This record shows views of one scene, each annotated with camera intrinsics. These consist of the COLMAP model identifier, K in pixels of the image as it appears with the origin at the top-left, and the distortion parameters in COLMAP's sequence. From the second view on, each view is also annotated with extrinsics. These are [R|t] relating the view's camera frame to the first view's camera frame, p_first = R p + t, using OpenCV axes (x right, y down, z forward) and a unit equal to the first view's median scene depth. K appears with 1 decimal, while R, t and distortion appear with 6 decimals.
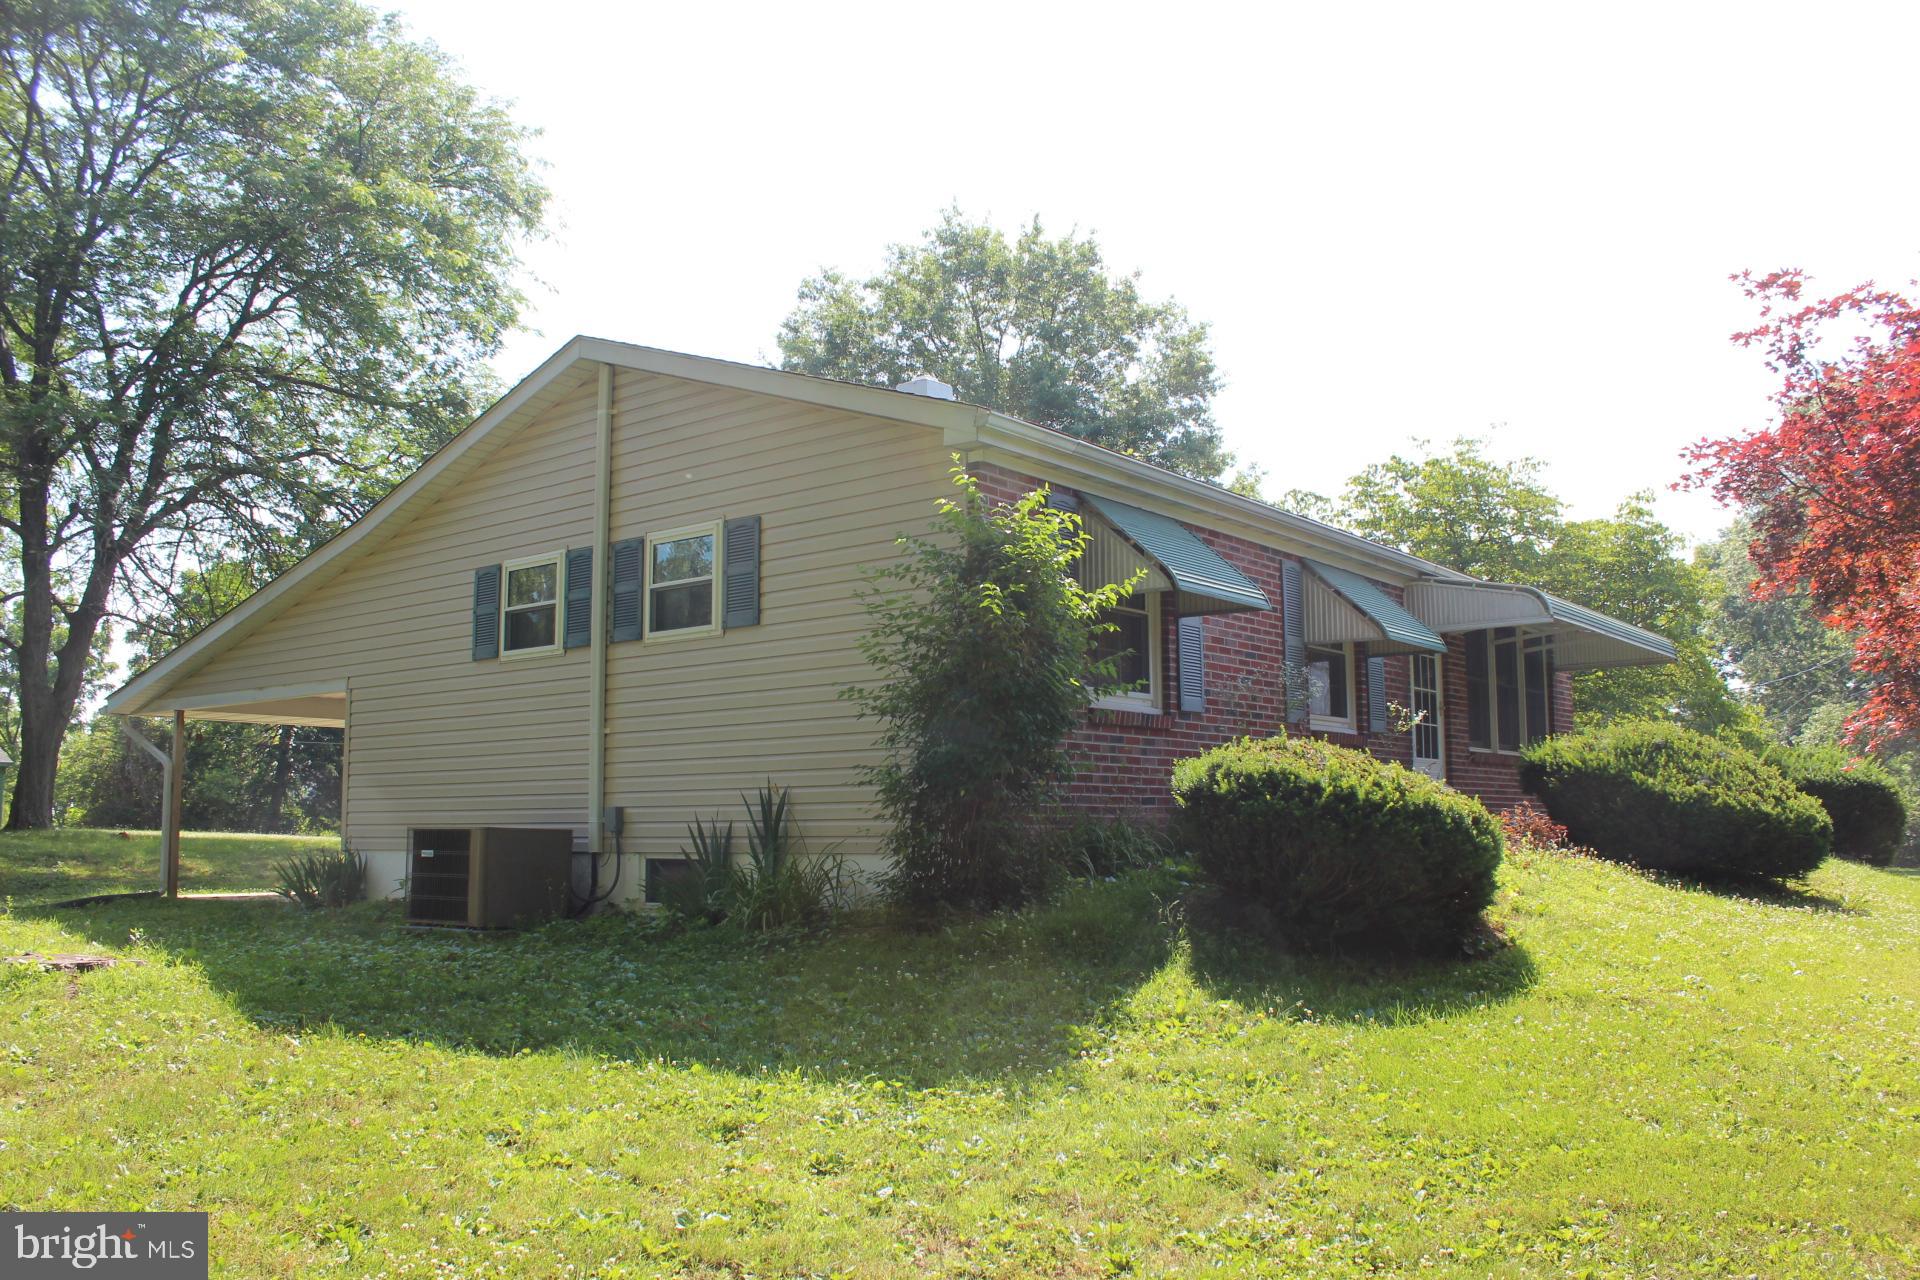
lens RADIAL K [[1601.4, 0, 960.0], [0, 1601.4, 640.0], [0, 0, 1]] dist [-0.161759, 0.167324]
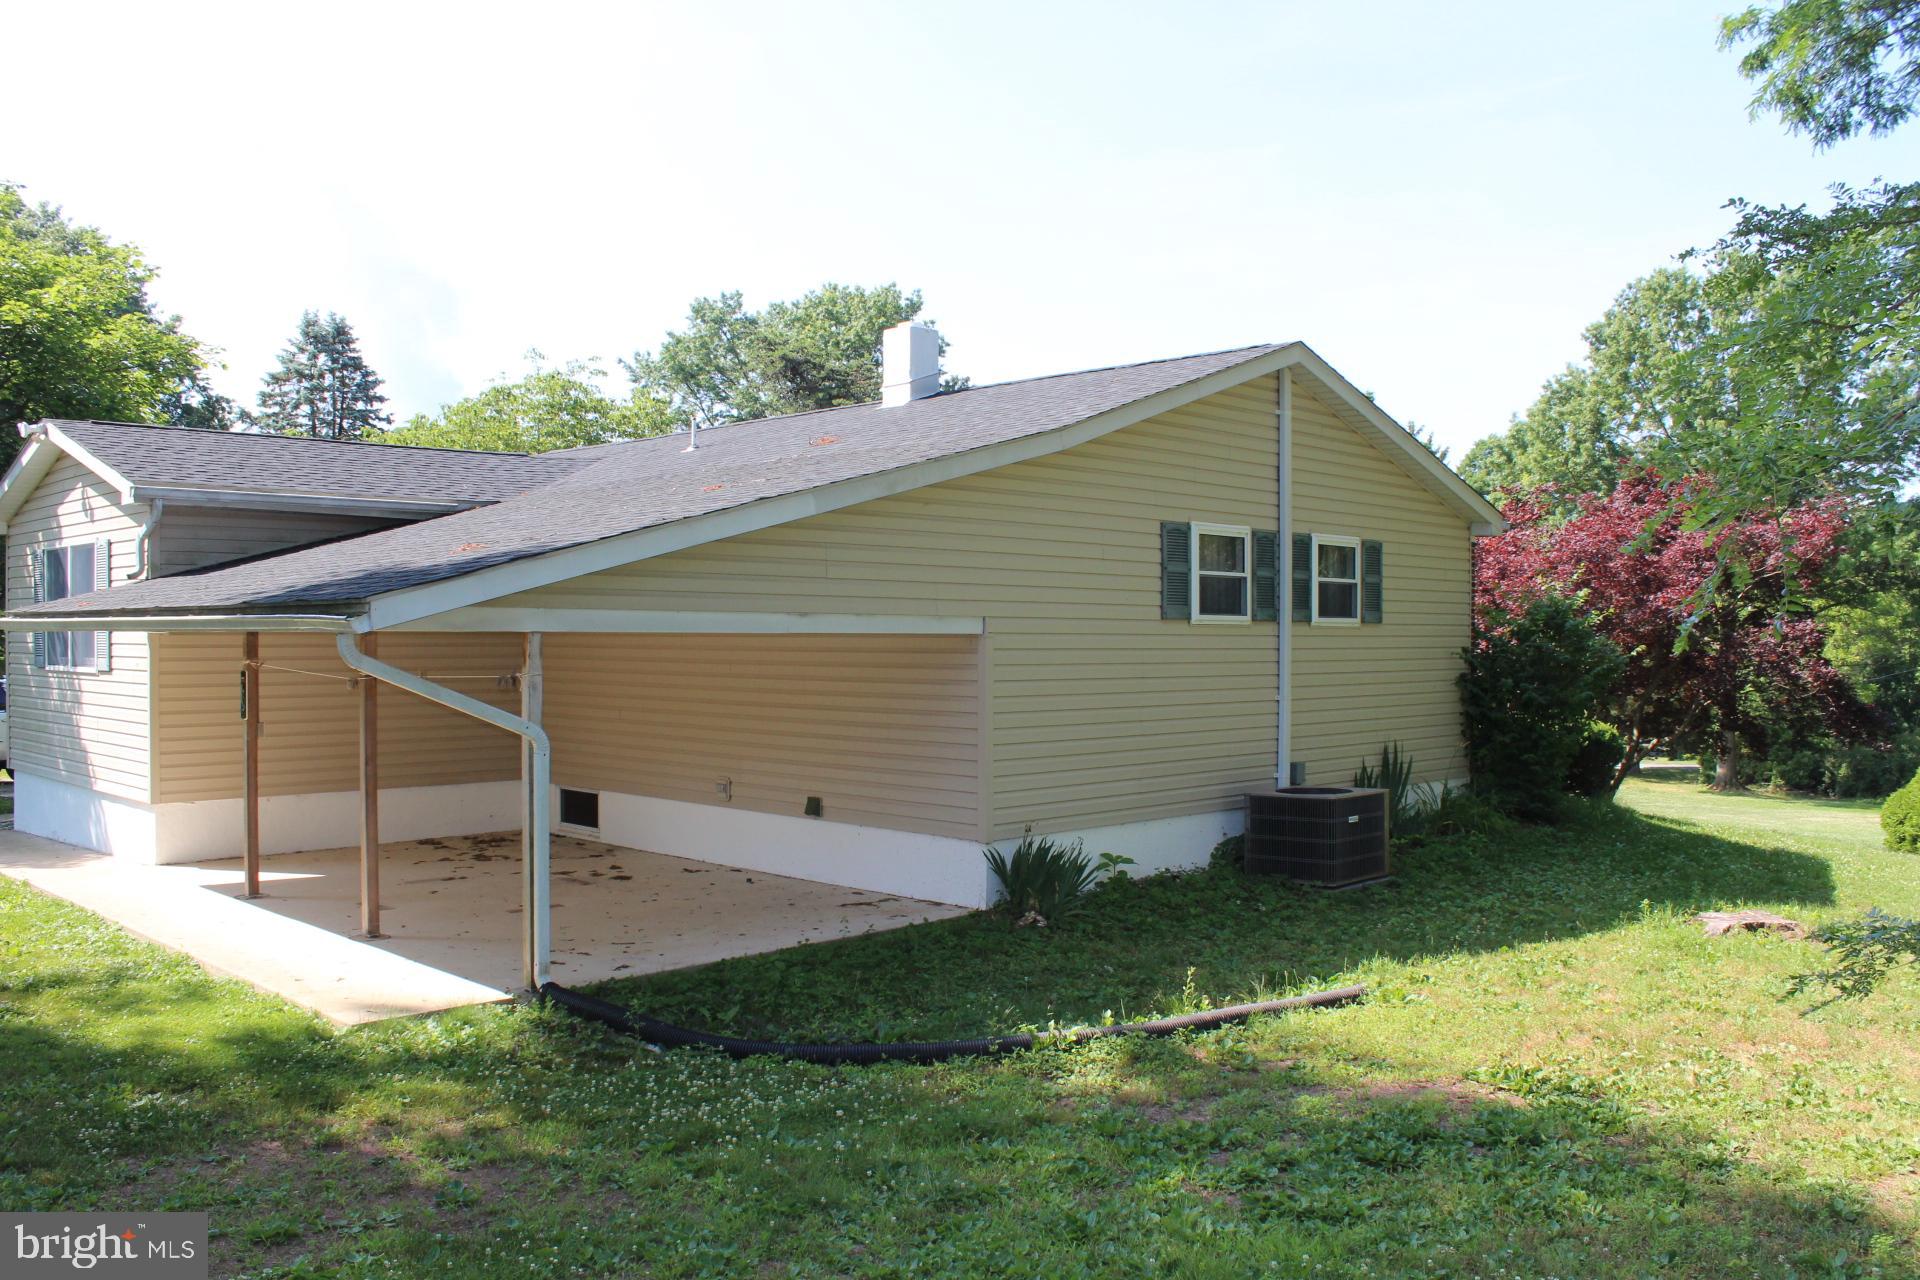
lens RADIAL K [[1601.4, 0, 960.0], [0, 1601.4, 640.0], [0, 0, 1]] dist [-0.161759, 0.167324]
pose [[0.117953, 0.005153, 0.993006, -1.322924], [-0.127935, 0.991732, 0.010050, 0.032452], [-0.984744, -0.128225, 0.117637, 1.041728]]
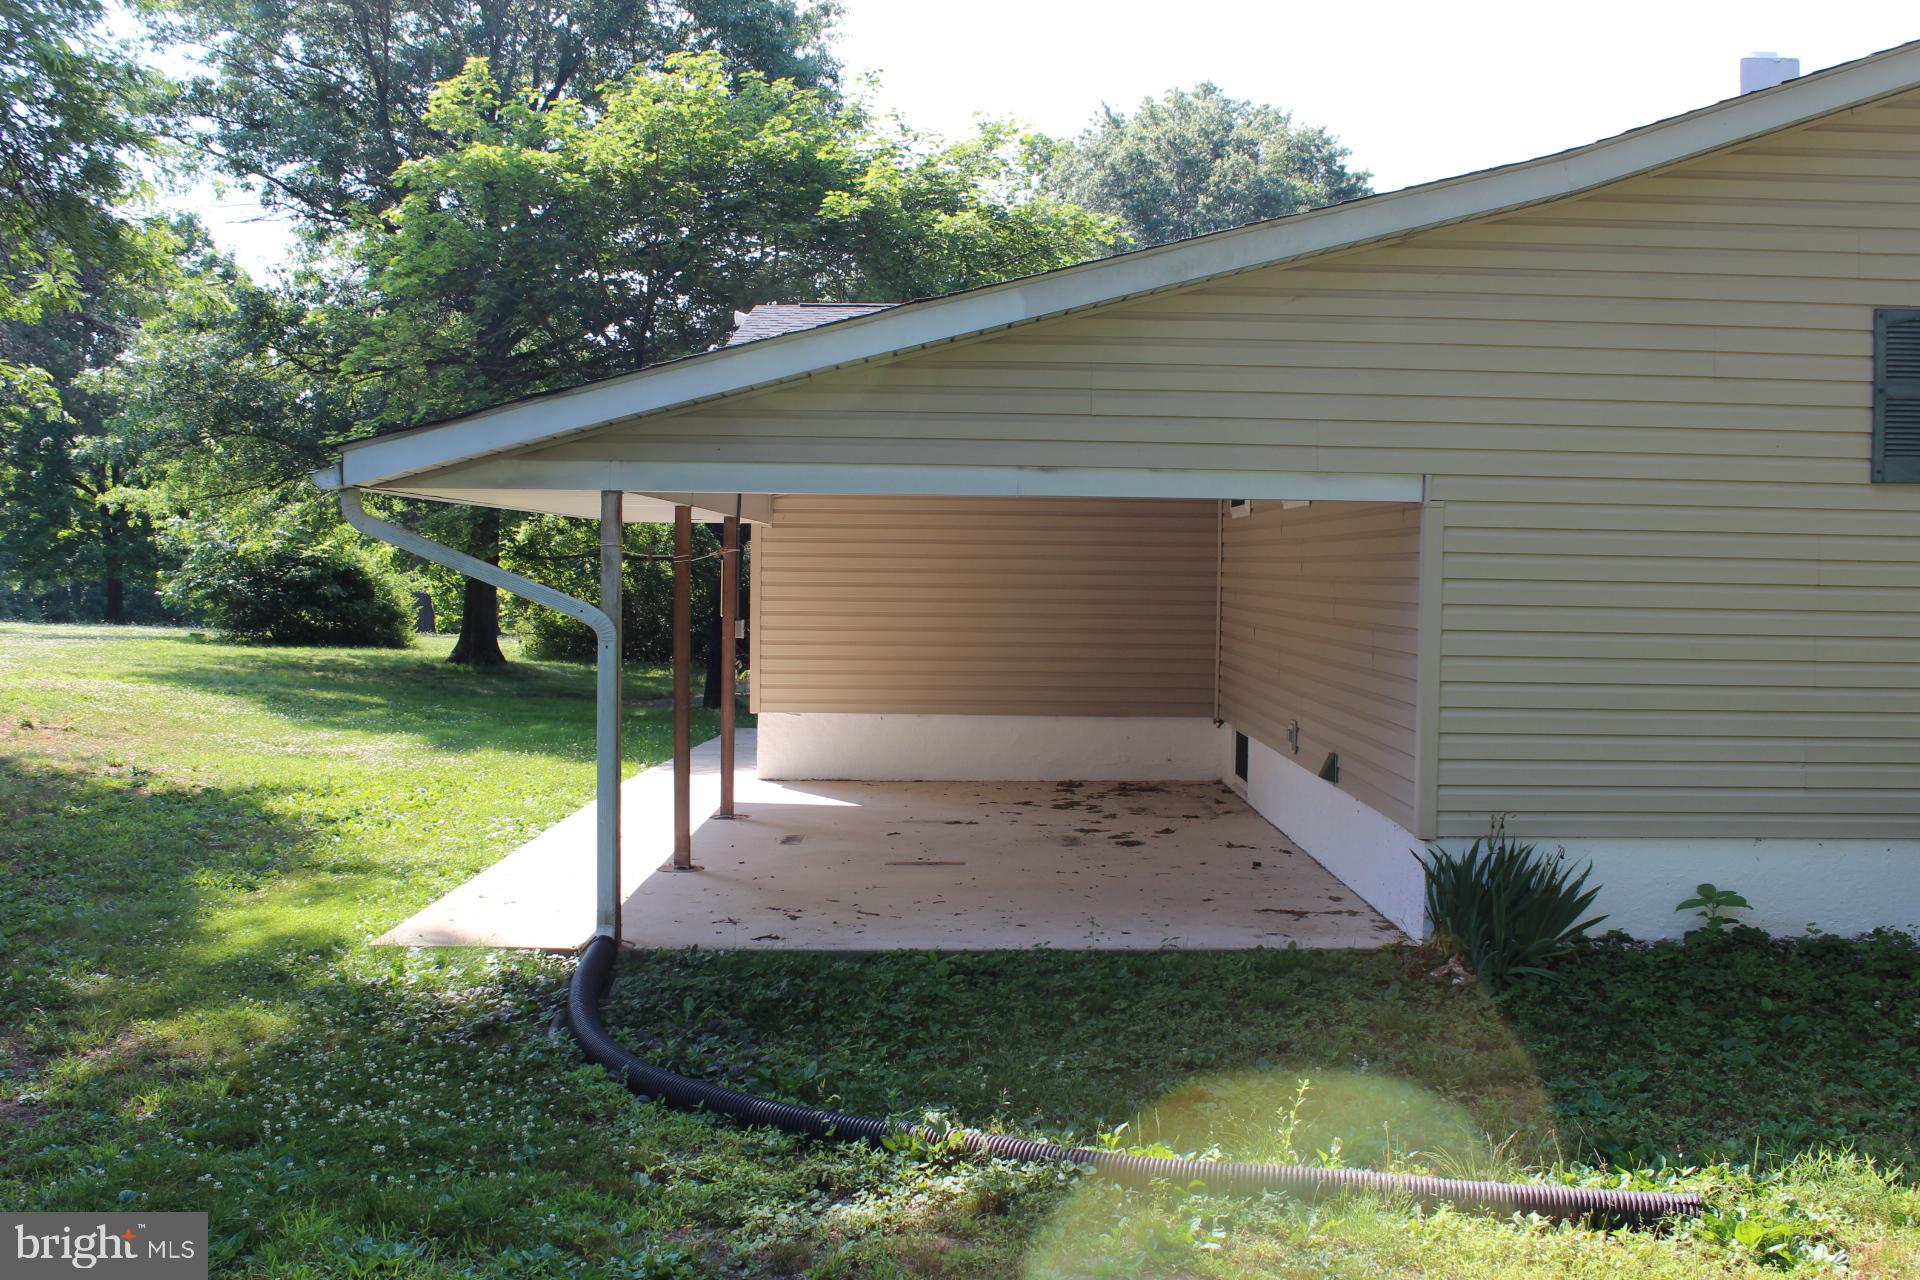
lens RADIAL K [[1803.7, 0, 960.0], [0, 1803.7, 640.0], [0, 0, 1]] dist [-0.099663, -0.001101]
pose [[0.791995, -0.004947, 0.610507, -0.944434], [-0.094757, 0.986854, 0.130922, 0.017887], [-0.603129, -0.161539, 0.781115, 0.743102]]
